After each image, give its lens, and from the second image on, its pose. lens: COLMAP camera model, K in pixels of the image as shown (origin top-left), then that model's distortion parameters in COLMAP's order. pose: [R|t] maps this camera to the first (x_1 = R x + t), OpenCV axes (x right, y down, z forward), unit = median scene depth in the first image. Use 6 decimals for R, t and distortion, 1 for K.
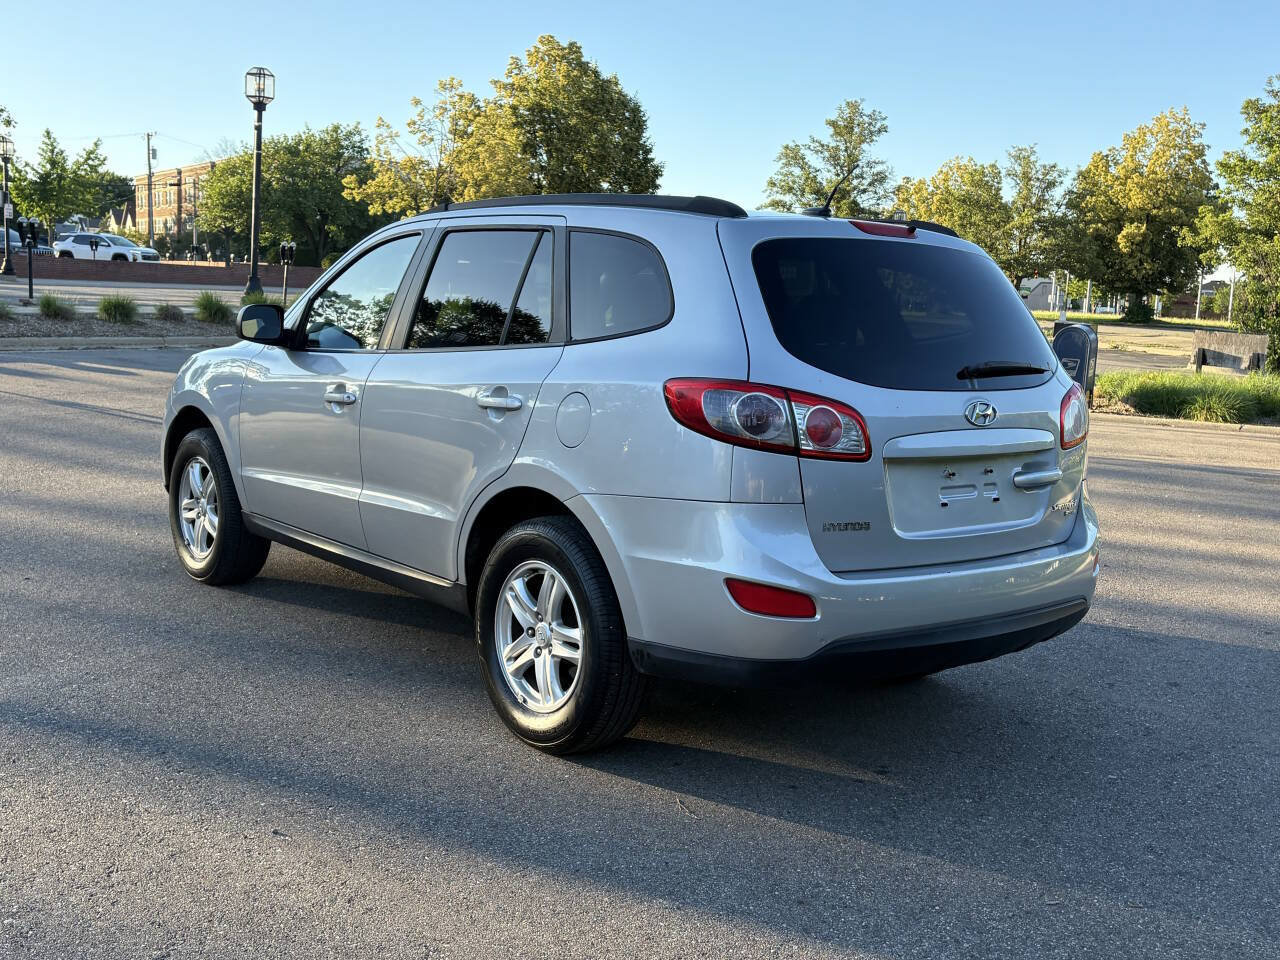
lens RADIAL K [[1347.7, 0, 637.8], [0, 1347.7, 487.9], [0, 0, 1]] dist [0.033414, 0.000000]
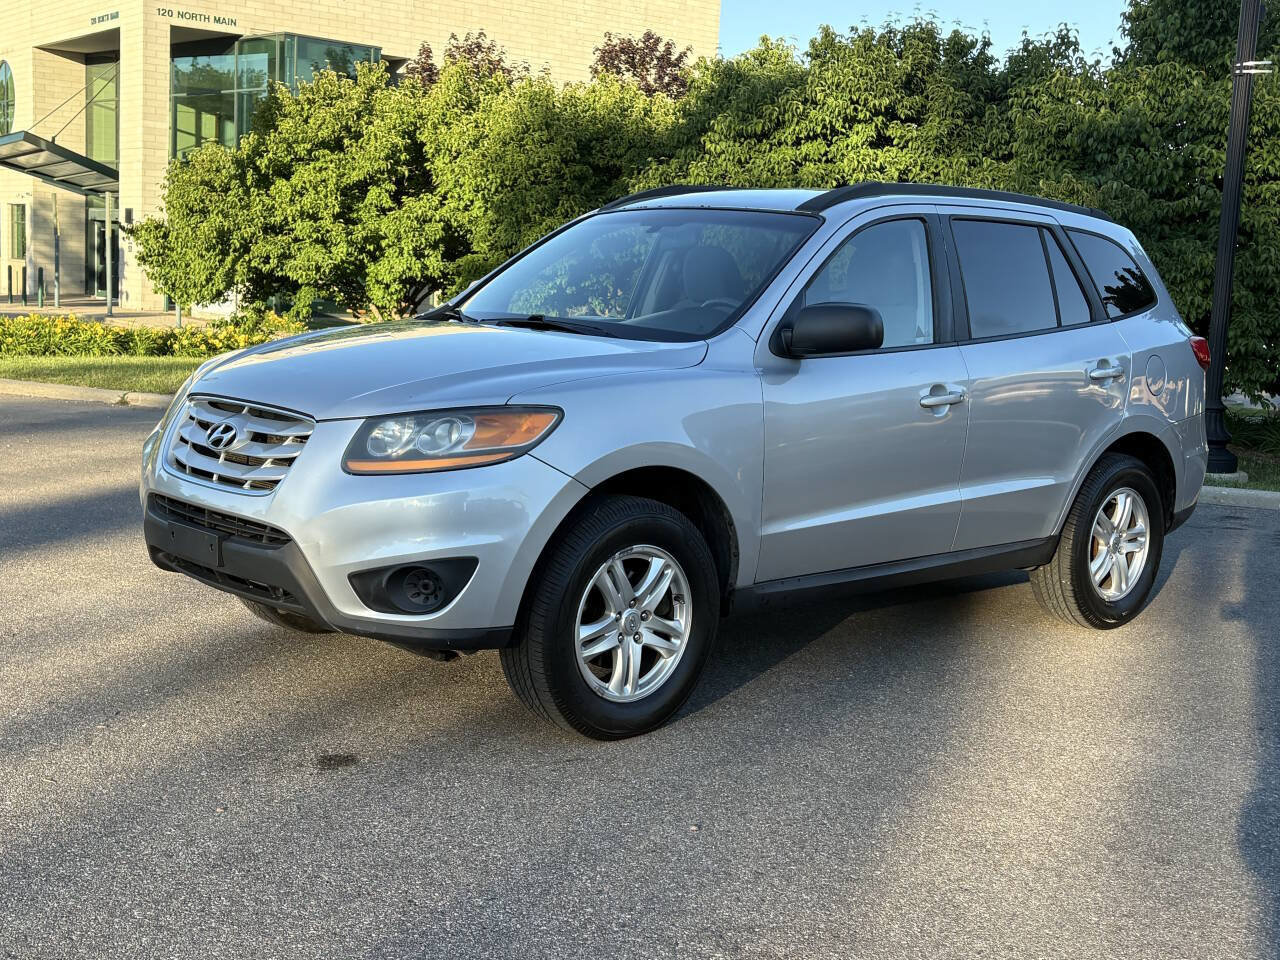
lens RADIAL K [[1556.8, 0, 643.0], [0, 1556.8, 484.2], [0, 0, 1]] dist [0.052840, 0.000000]
pose [[-0.062789, -0.186288, 0.980487, -0.179586], [0.086432, 0.977719, 0.191297, -0.032916], [-0.994277, 0.096757, -0.045289, 0.178563]]
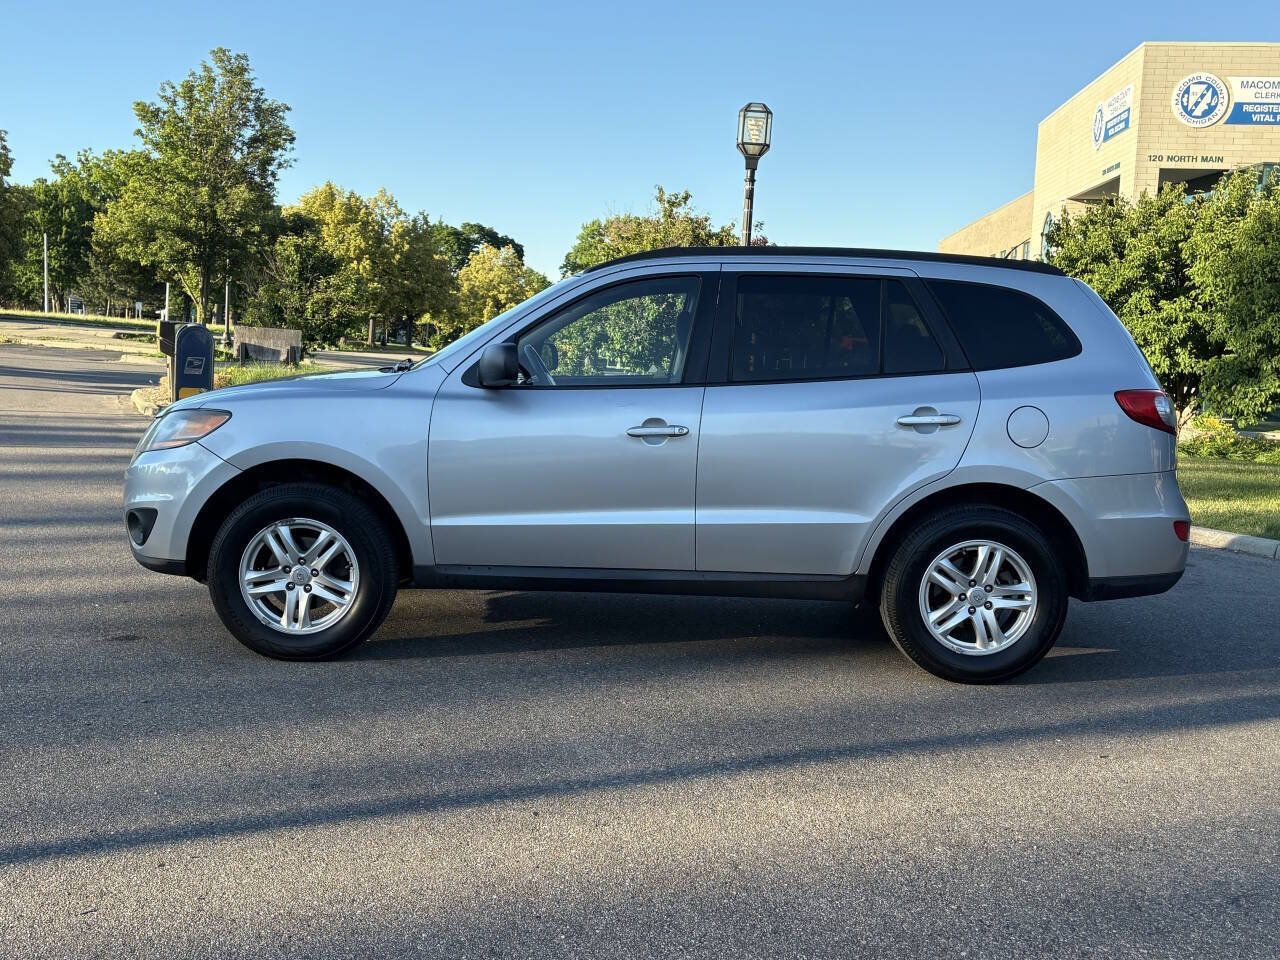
lens RADIAL K [[1347.7, 0, 656.2], [0, 1347.7, 475.9], [0, 0, 1]] dist [0.033414, 0.000000]
pose [[0.620465, -0.102992, 0.777442, -0.147483], [0.101937, 0.993520, 0.050262, -0.012000], [-0.777581, 0.048064, 0.626943, 0.049294]]
